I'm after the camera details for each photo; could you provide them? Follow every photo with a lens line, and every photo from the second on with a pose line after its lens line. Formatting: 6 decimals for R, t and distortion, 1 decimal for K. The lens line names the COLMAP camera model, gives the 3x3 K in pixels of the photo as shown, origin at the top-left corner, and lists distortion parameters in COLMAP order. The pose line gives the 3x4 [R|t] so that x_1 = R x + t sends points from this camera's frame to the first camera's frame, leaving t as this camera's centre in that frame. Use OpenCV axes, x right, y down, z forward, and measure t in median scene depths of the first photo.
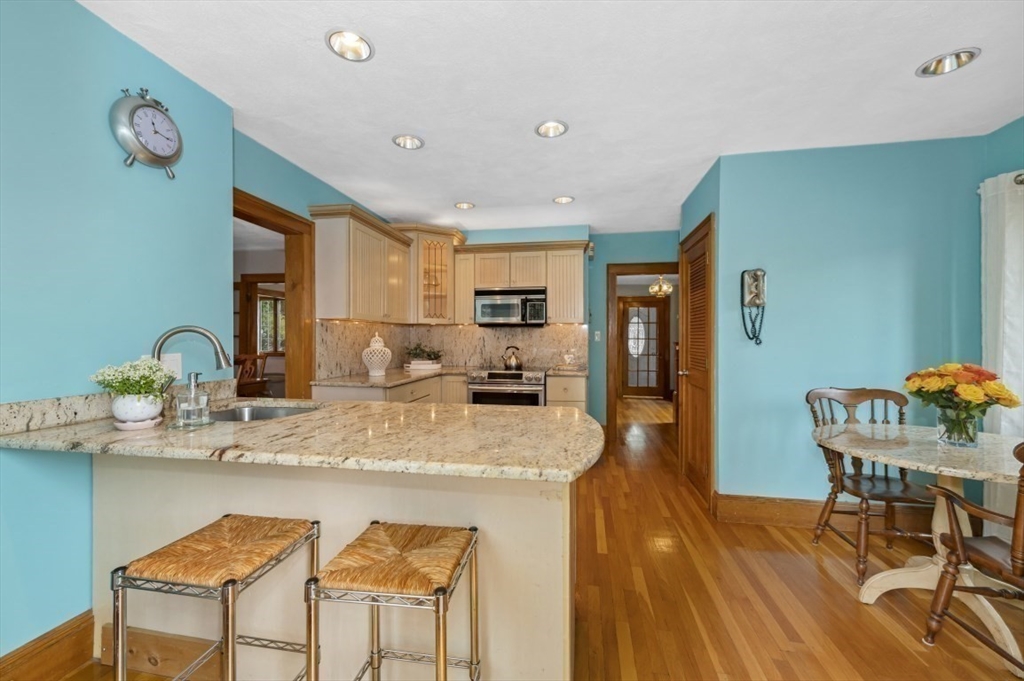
lens RADIAL K [[406.3, 0, 512.0], [0, 406.3, 340.5], [0, 0, 1]] dist [0.002815, 0.000195]
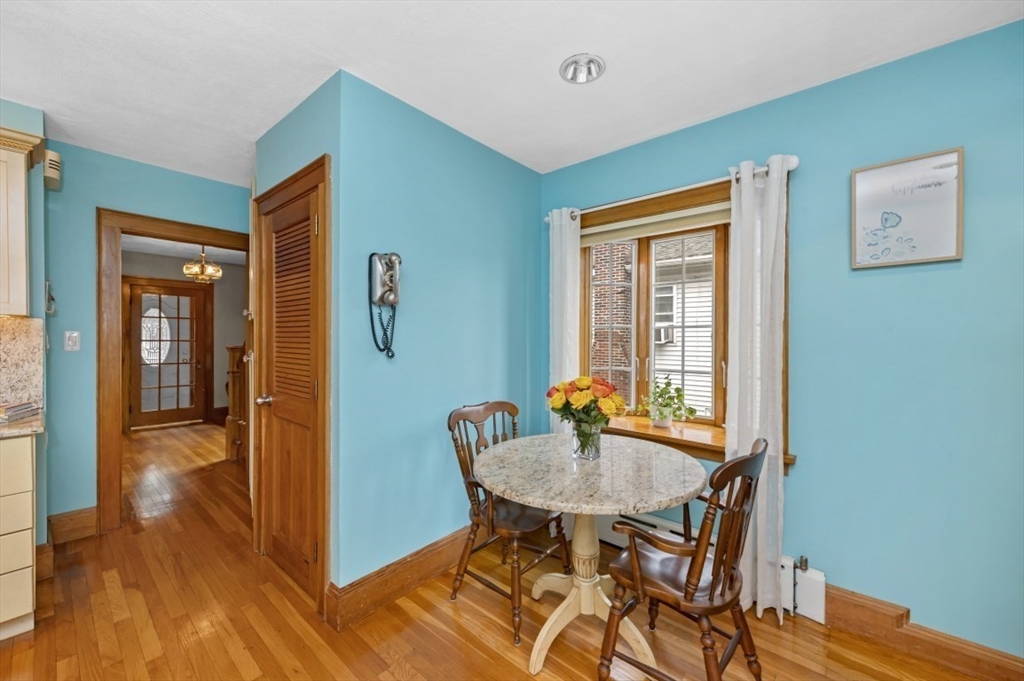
lens RADIAL K [[406.3, 0, 512.0], [0, 406.3, 340.5], [0, 0, 1]] dist [0.002815, 0.000195]
pose [[0.517501, -0.004069, 0.855673, 0.073830], [0.000282, 0.999989, 0.004585, -0.018617], [-0.855683, -0.002131, 0.517496, 0.331238]]
